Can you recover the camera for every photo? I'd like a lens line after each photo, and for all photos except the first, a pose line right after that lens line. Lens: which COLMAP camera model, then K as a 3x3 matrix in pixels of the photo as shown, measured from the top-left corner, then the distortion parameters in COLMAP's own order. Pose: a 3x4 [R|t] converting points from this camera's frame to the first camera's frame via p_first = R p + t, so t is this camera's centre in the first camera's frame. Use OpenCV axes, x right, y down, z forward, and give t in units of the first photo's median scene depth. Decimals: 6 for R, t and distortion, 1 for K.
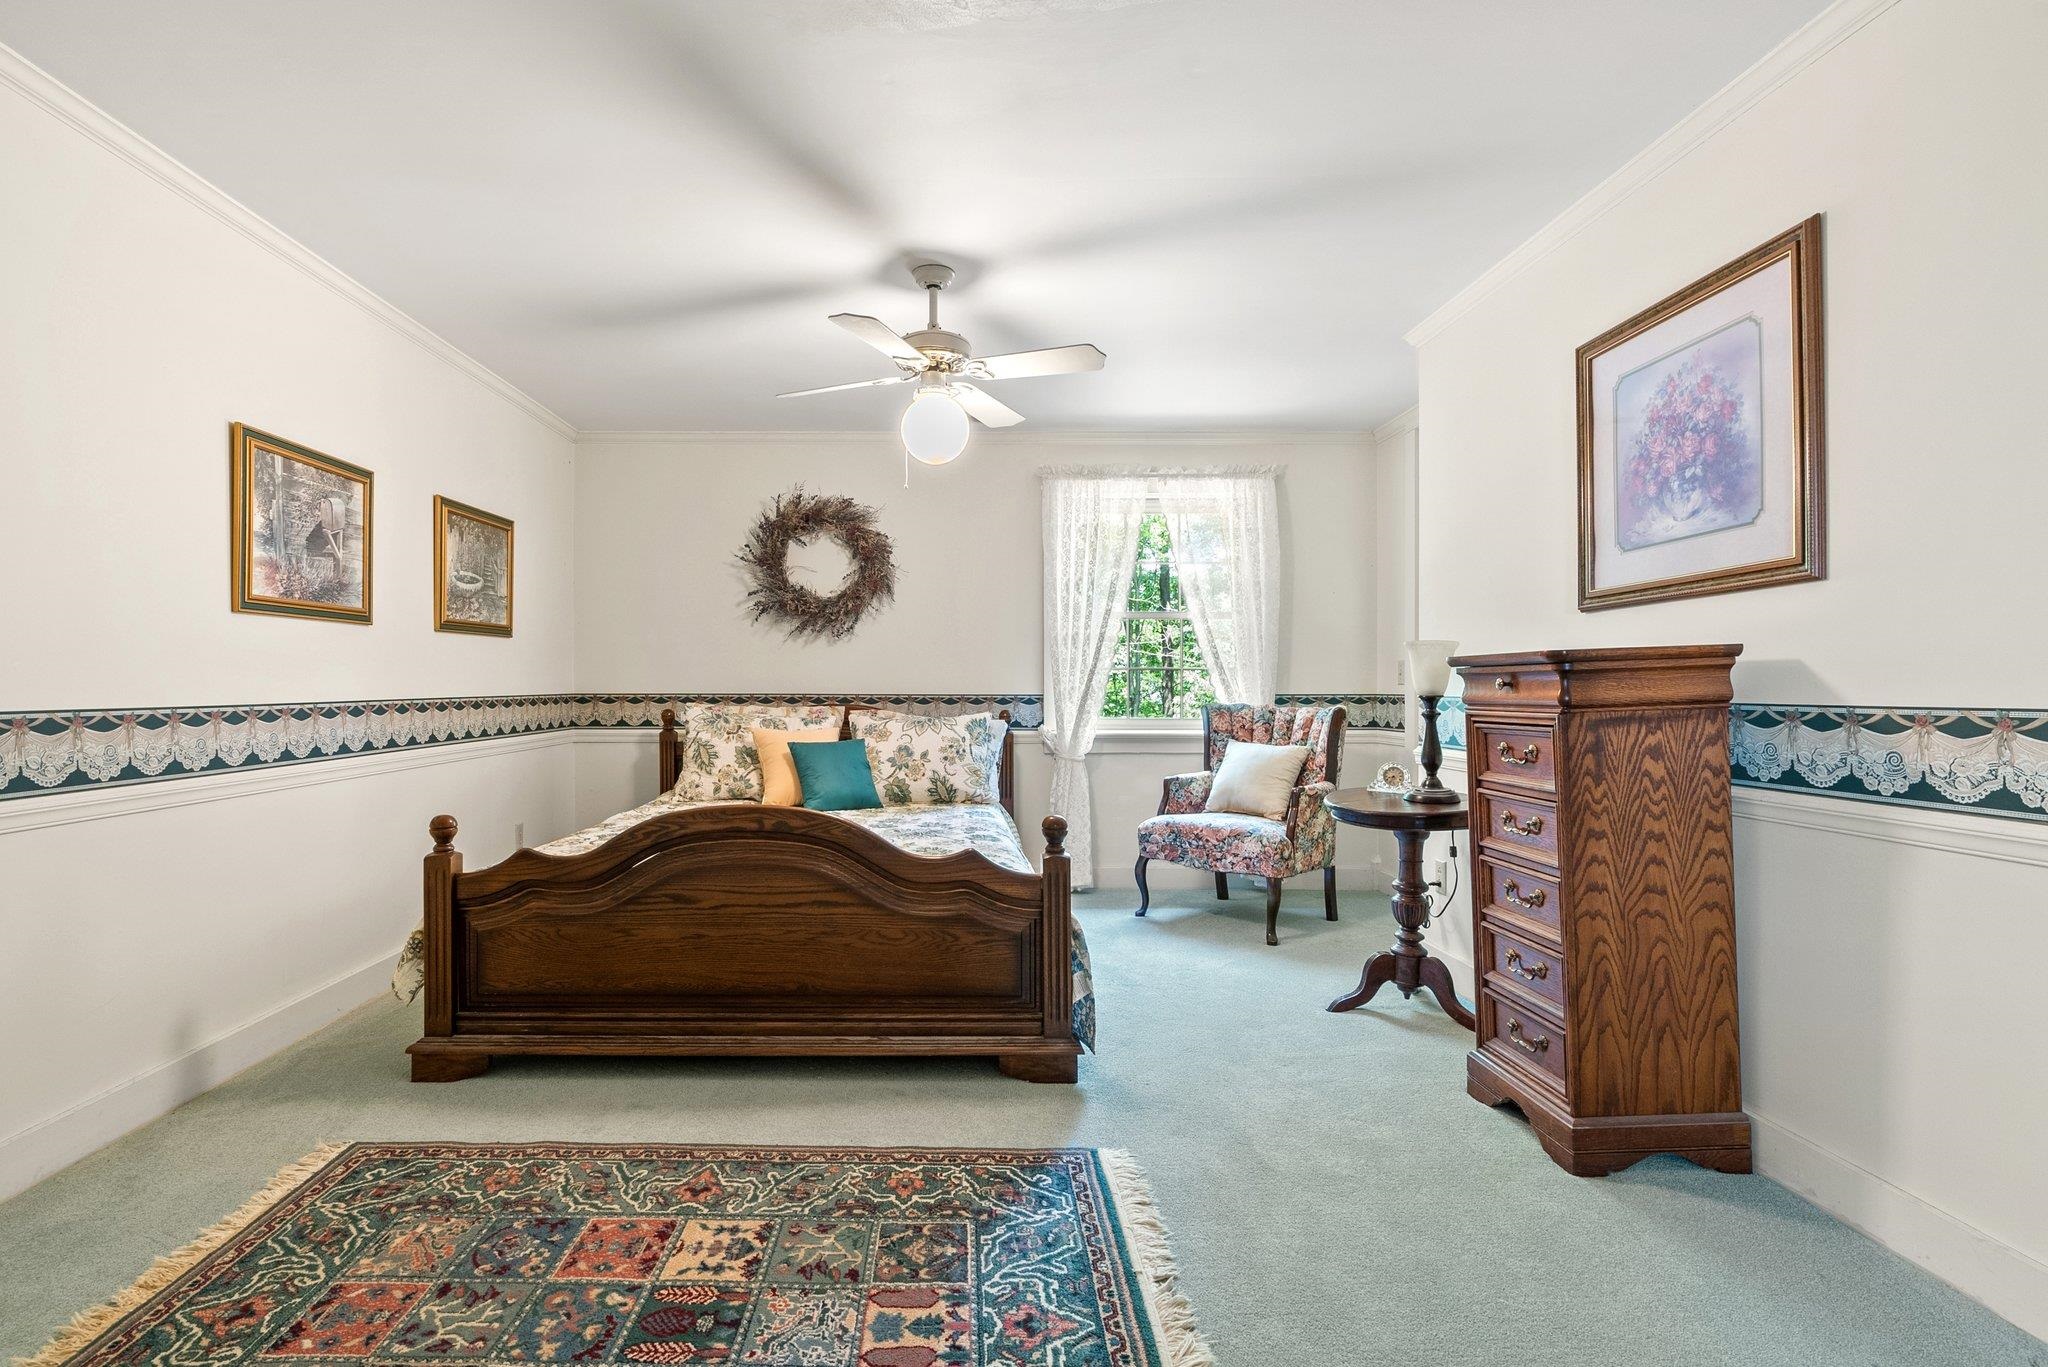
lens RADIAL K [[940.8, 0, 961.1], [0, 940.8, 690.4], [0, 0, 1]] dist [-0.012699, 0.005088]
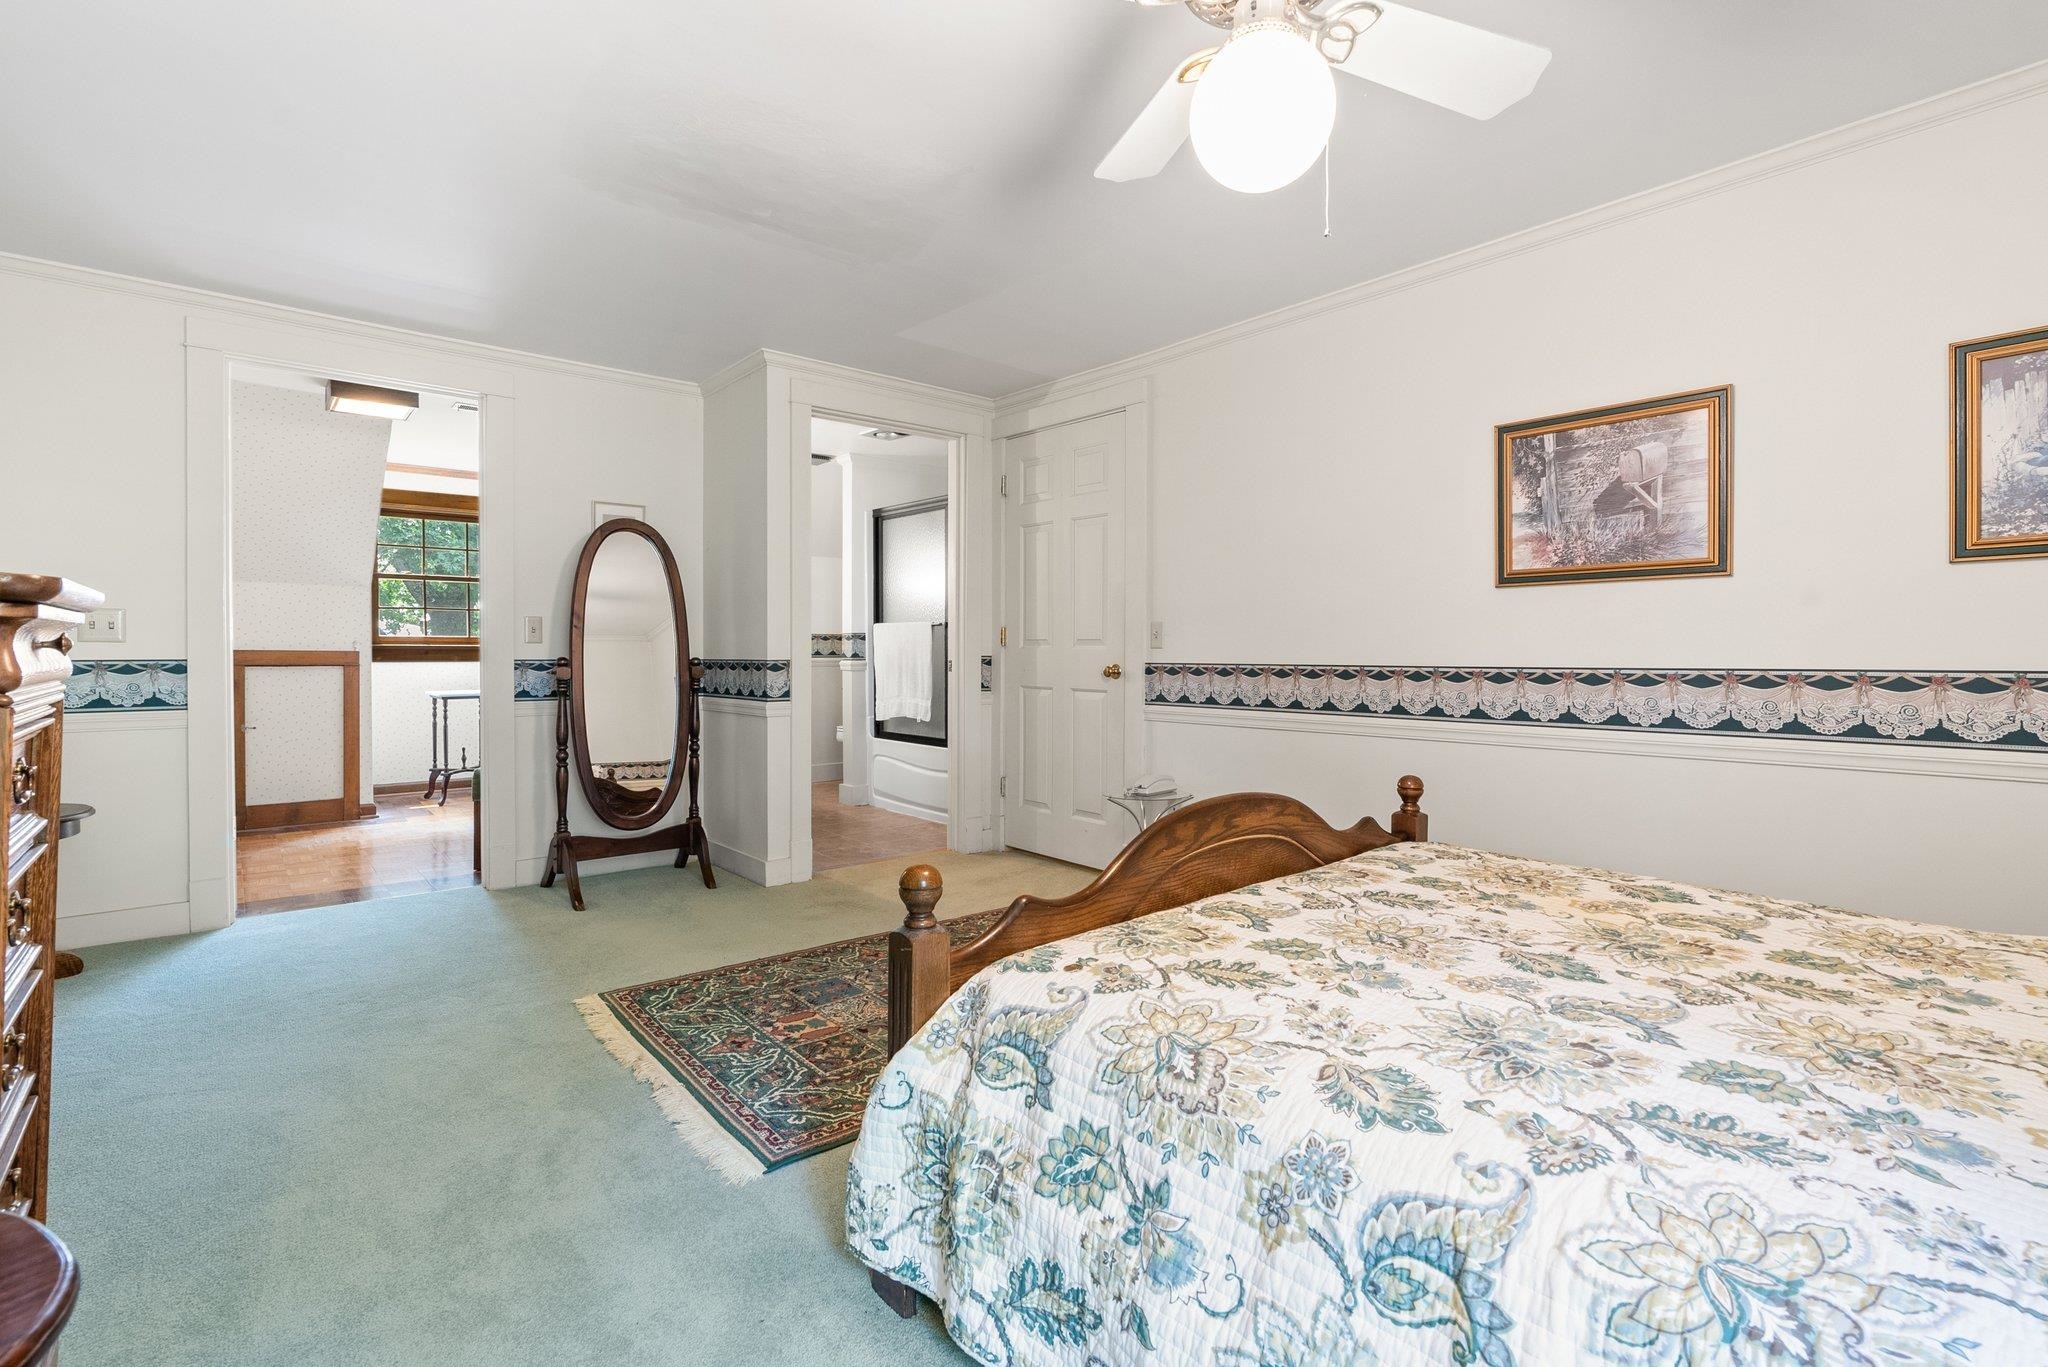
lens RADIAL K [[940.8, 0, 1030.1], [0, 940.8, 665.5], [0, 0, 1]] dist [-0.012699, 0.005088]
pose [[-0.758854, 0.011236, -0.651164, 0.437449], [-0.003523, 0.999766, 0.021356, -0.009230], [0.651251, 0.018500, -0.758637, 1.510059]]
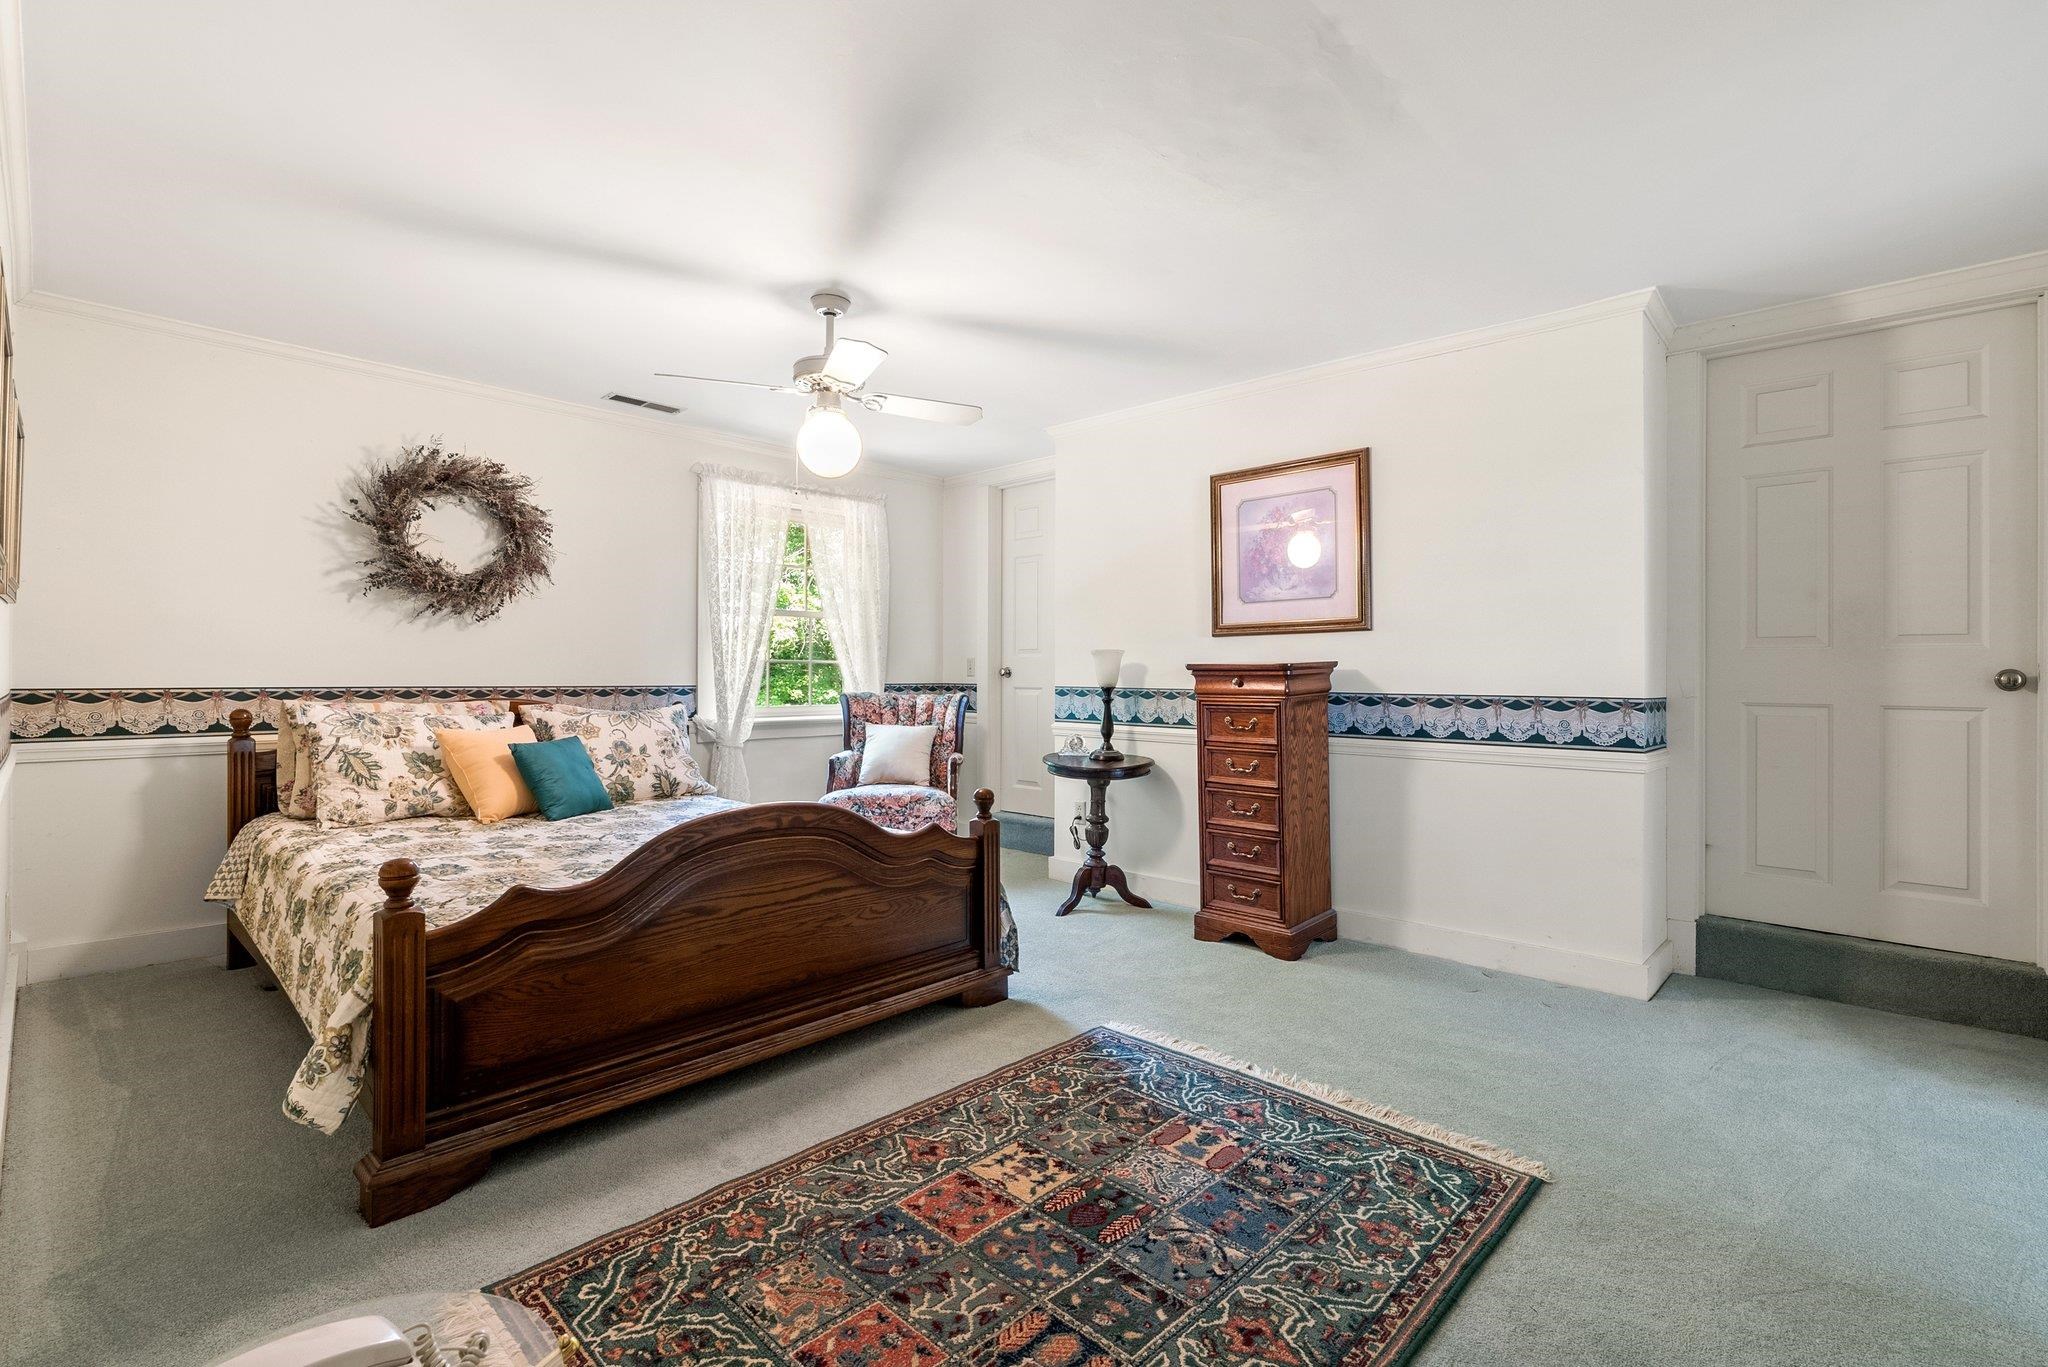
lens RADIAL K [[895.4, 0, 1005.0], [0, 895.4, 666.1], [0, 0, 1]] dist [-0.010109, 0.001012]
pose [[0.703997, 0.008762, 0.710148, -0.722473], [-0.002652, 0.999949, -0.009708, -0.015667], [-0.710198, 0.004952, 0.703985, 0.153233]]
